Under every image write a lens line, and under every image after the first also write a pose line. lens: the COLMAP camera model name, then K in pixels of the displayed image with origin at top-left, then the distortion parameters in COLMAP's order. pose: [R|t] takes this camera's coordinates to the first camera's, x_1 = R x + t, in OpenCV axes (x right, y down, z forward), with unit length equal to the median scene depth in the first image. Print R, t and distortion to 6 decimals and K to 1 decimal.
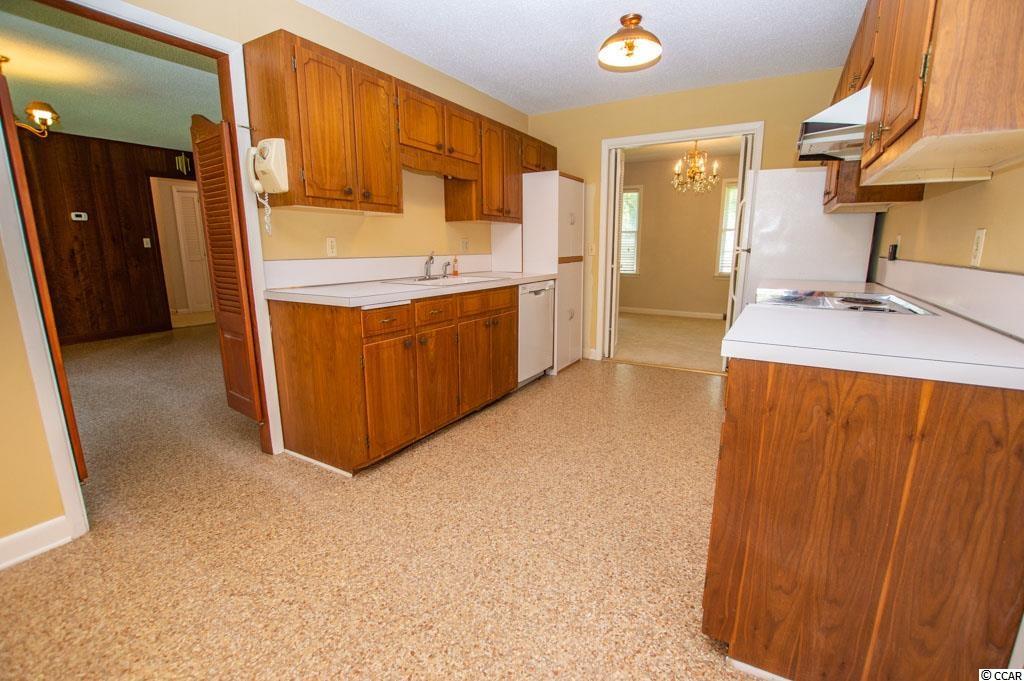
lens RADIAL K [[457.1, 0, 513.4], [0, 457.1, 339.8], [0, 0, 1]] dist [-0.027822, -0.000723]
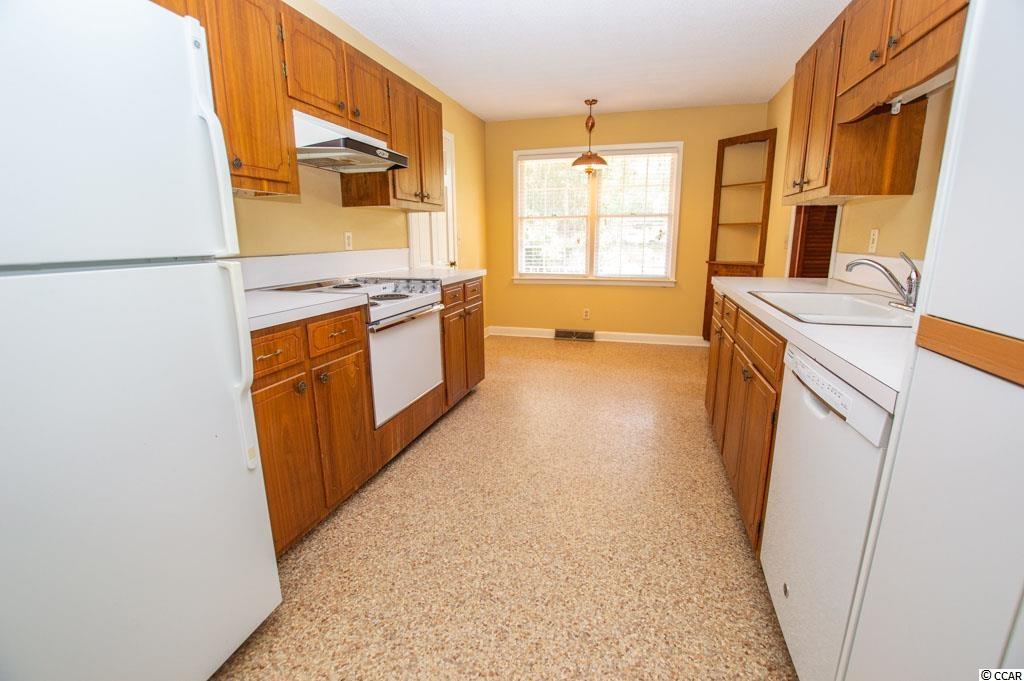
lens RADIAL K [[457.1, 0, 515.3], [0, 457.1, 342.3], [0, 0, 1]] dist [-0.027822, -0.000723]
pose [[-0.966464, 0.063687, -0.248781, 0.512099], [-0.045459, 0.911033, 0.409819, -0.399893], [0.252748, 0.407385, -0.877585, 1.909816]]
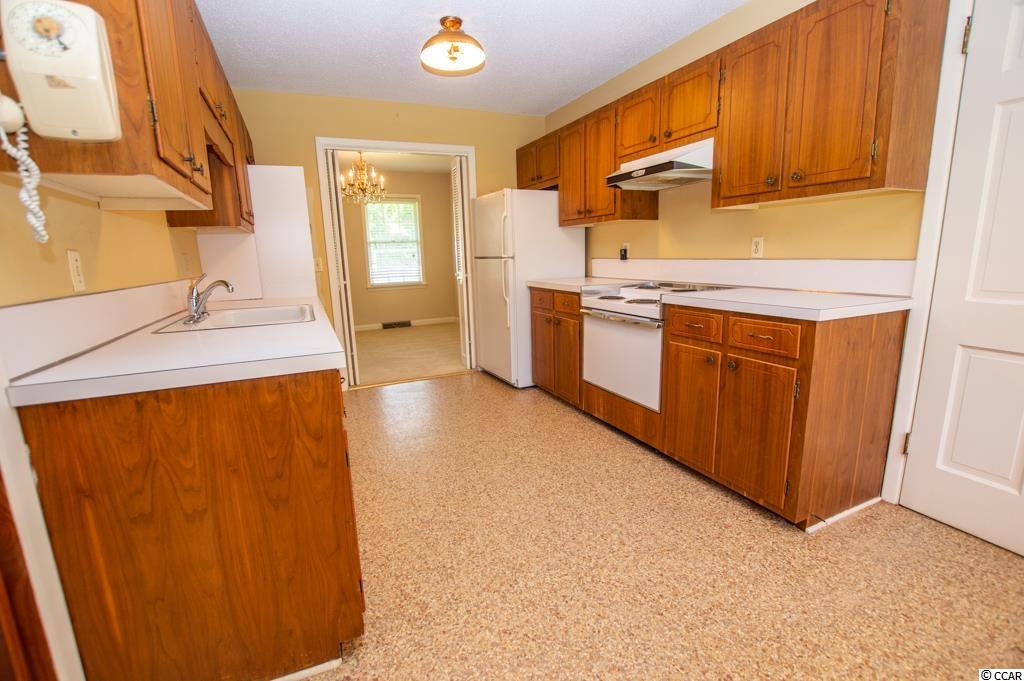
lens RADIAL K [[457.1, 0, 512.5], [0, 457.1, 342.5], [0, 0, 1]] dist [-0.027822, -0.000723]
pose [[0.576176, -0.170673, 0.799307, -0.612374], [0.193486, 0.978639, 0.069492, -0.089537], [-0.794094, 0.114615, 0.596891, 0.445092]]
